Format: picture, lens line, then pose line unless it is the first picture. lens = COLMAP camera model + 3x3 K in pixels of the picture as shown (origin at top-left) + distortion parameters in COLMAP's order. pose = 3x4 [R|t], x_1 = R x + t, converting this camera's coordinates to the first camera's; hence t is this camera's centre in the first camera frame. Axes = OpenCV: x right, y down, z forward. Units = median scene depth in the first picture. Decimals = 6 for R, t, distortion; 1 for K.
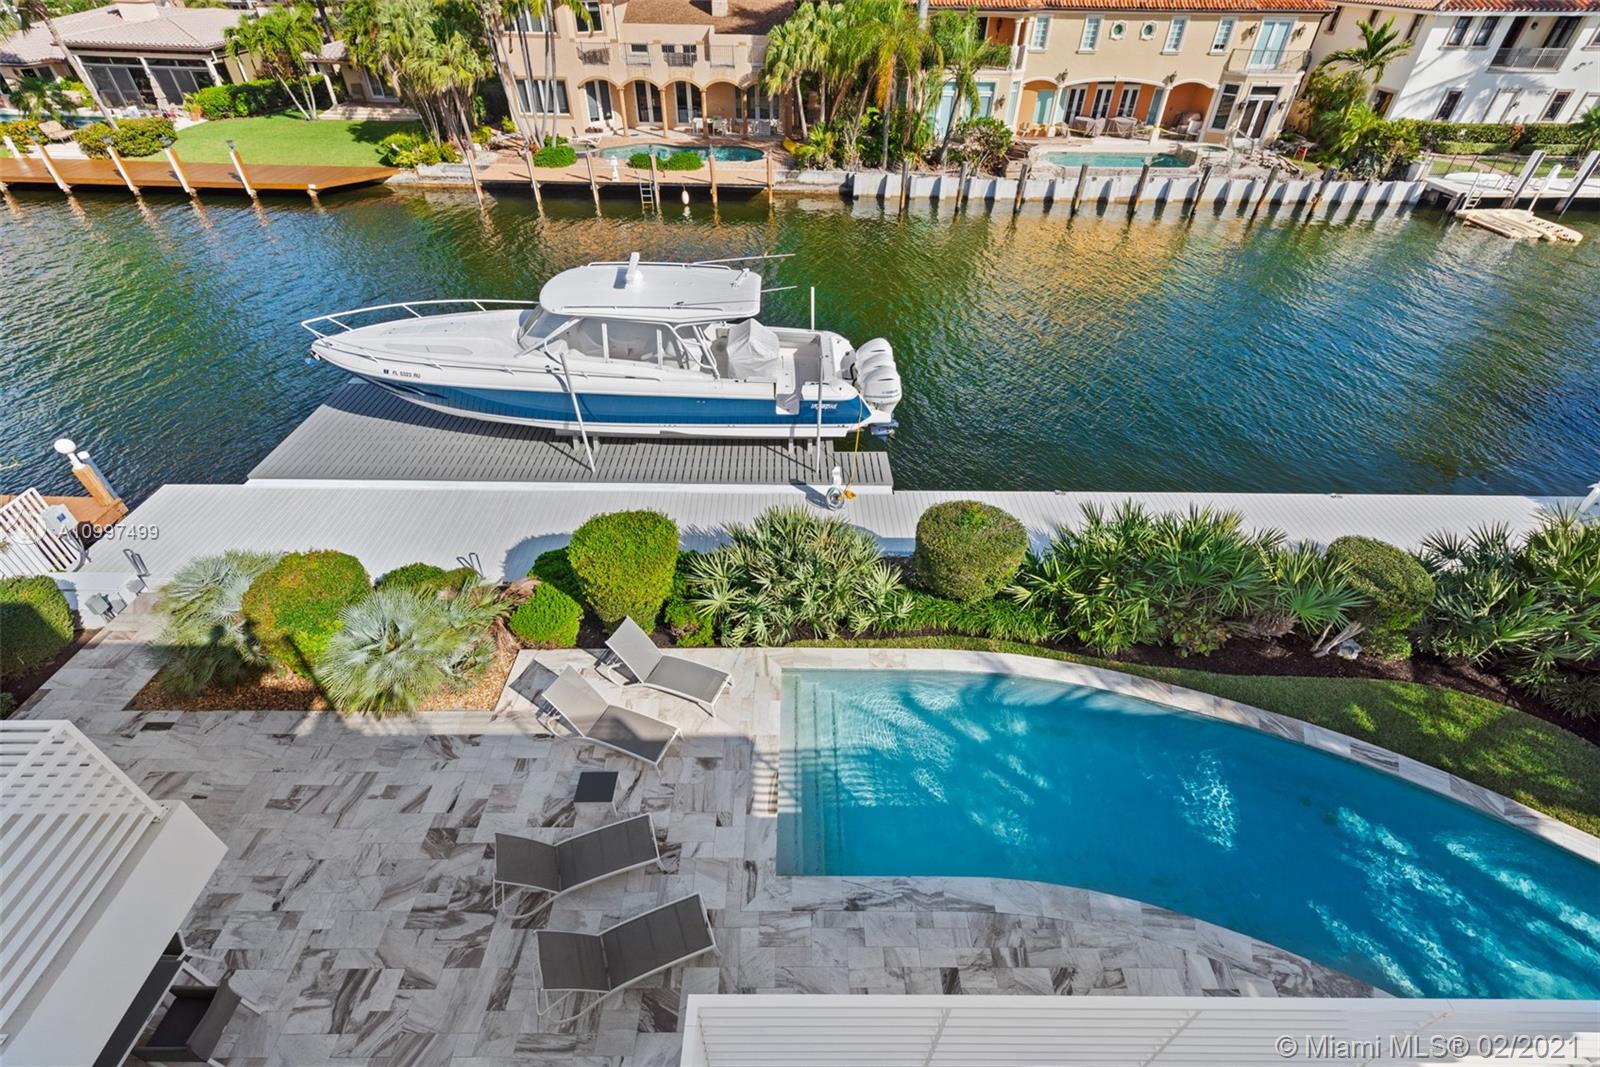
lens RADIAL K [[718.8, 0, 801.1], [0, 718.8, 541.5], [0, 0, 1]] dist [0.009861, -0.000527]
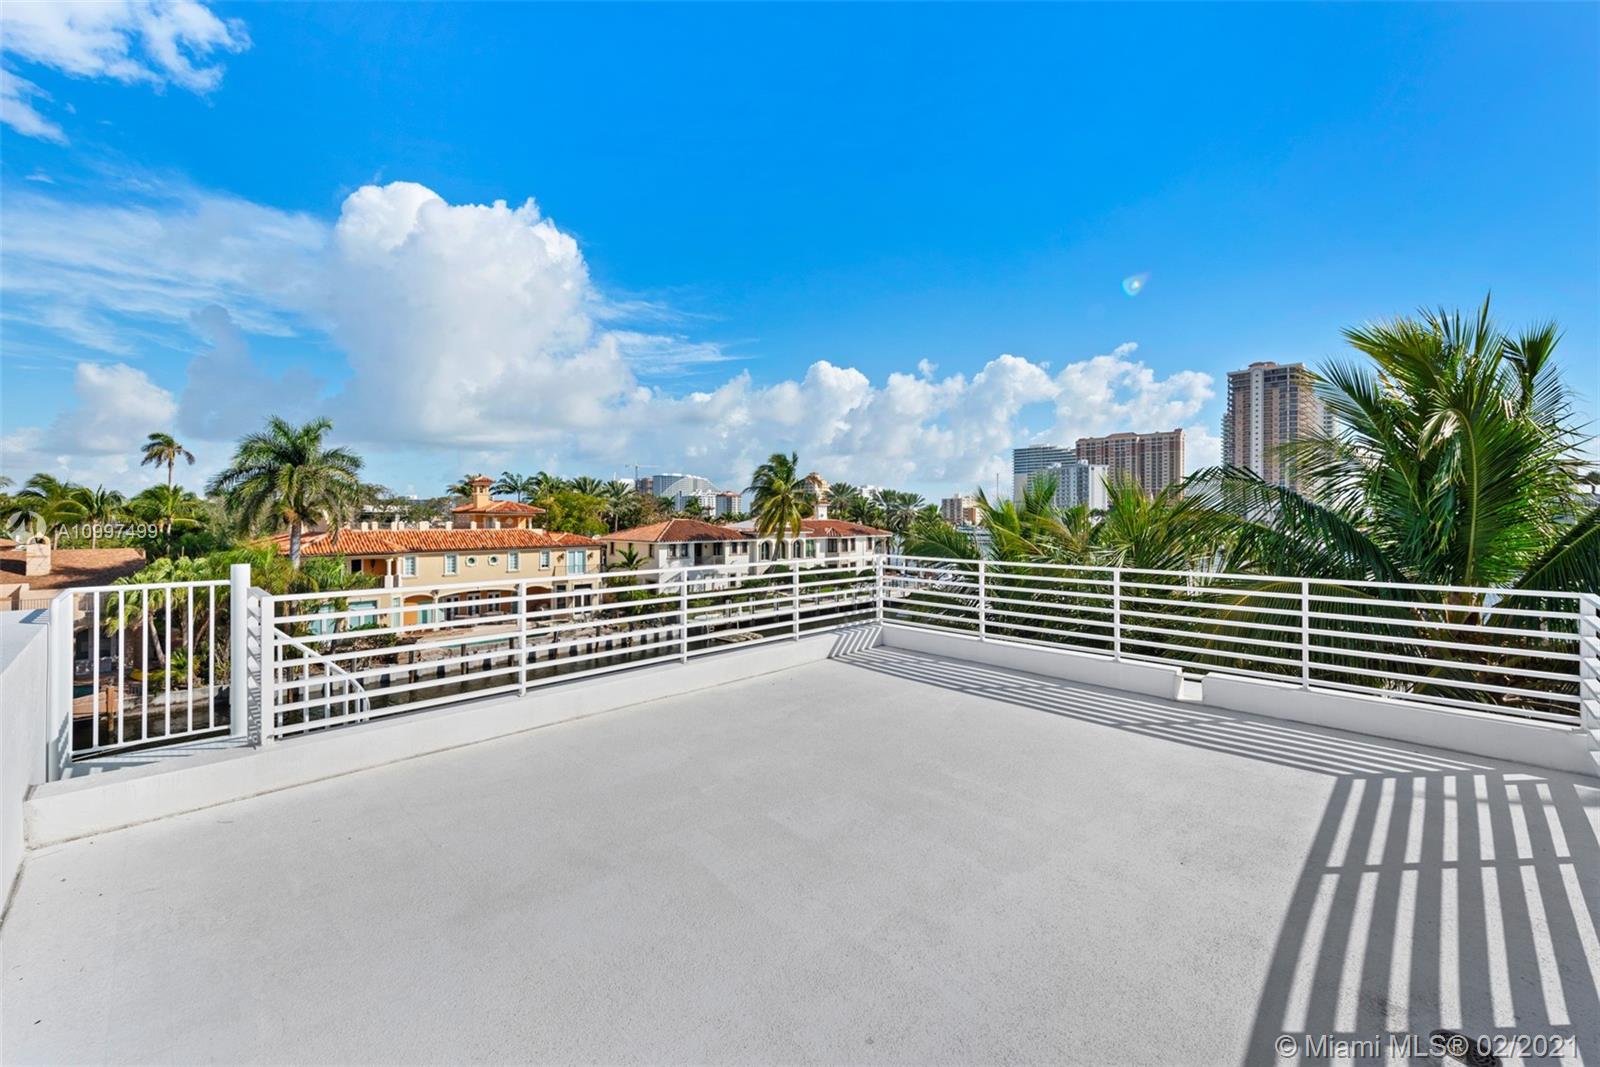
lens RADIAL K [[643.1, 0, 808.1], [0, 643.1, 513.0], [0, 0, 1]] dist [-0.000272, -0.000446]
pose [[0.701564, -0.011148, 0.712519, 0.001262], [0.460387, 0.770283, -0.441256, 0.086245], [-0.543922, 0.637604, 0.545535, -0.114724]]
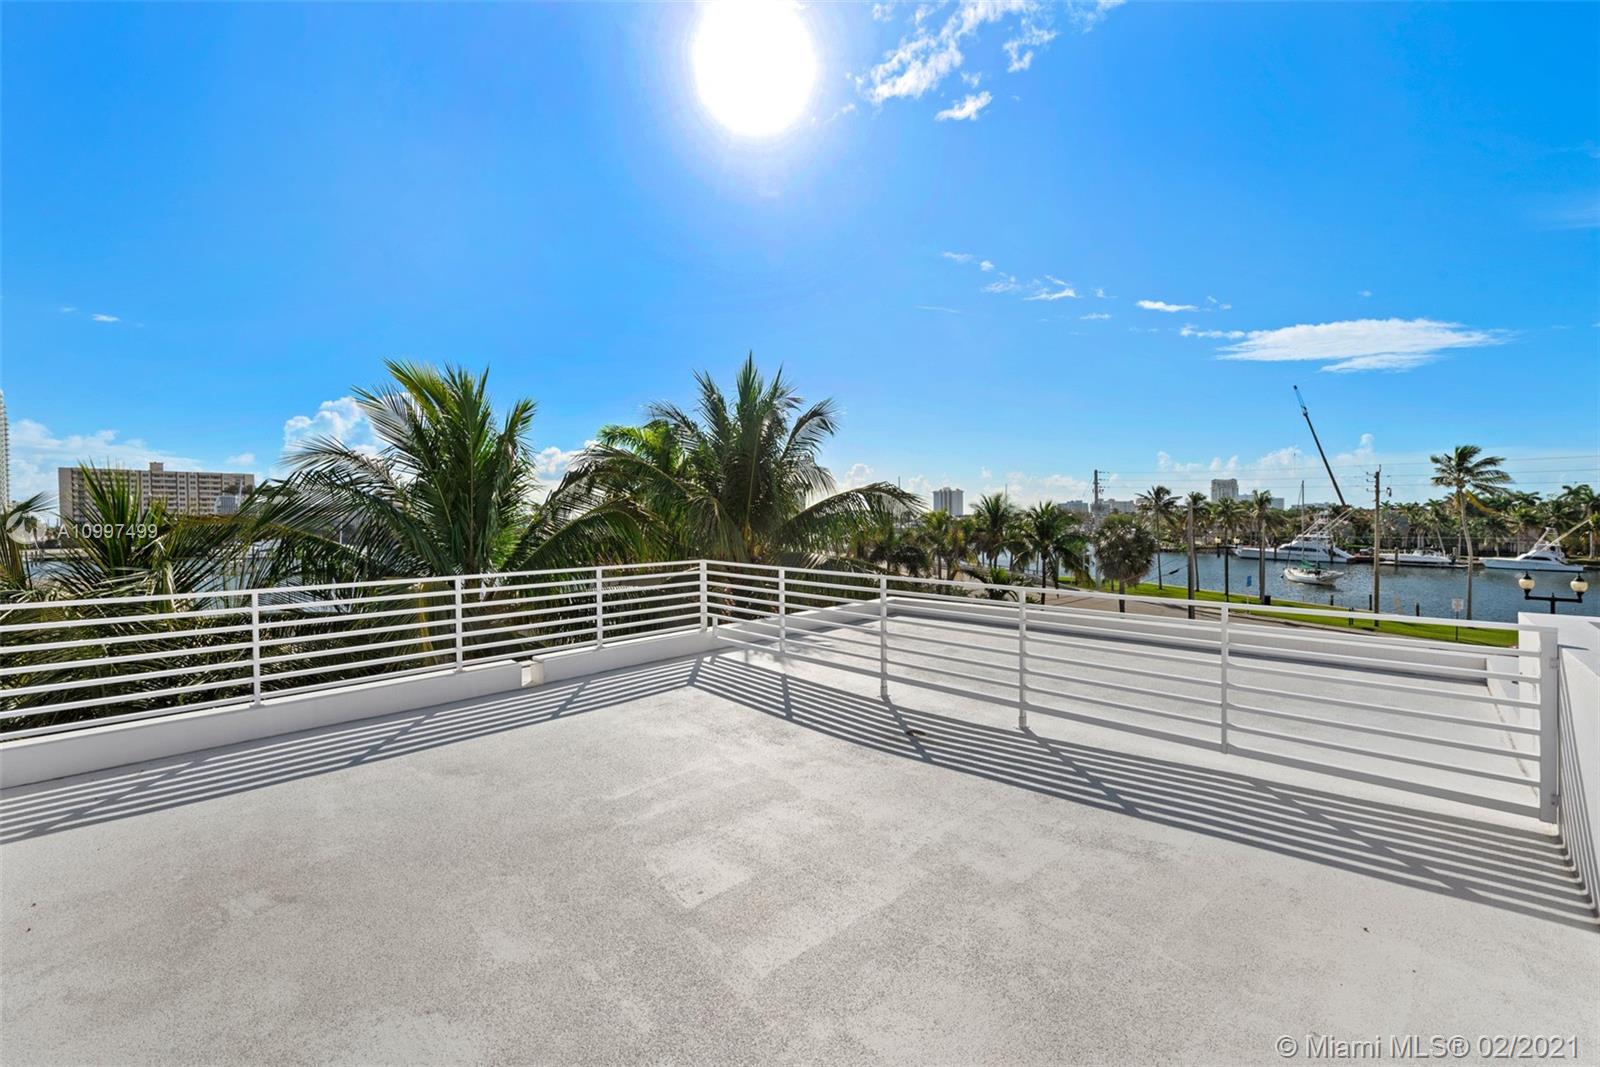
lens RADIAL K [[622.9, 0, 803.4], [0, 622.9, 539.9], [0, 0, 1]] dist [-0.000136, -0.000151]
pose [[-0.728754, -0.027880, 0.684208, 0.273240], [0.434848, 0.753012, 0.493842, -2.593721], [-0.528985, 0.657416, -0.536637, 3.207976]]
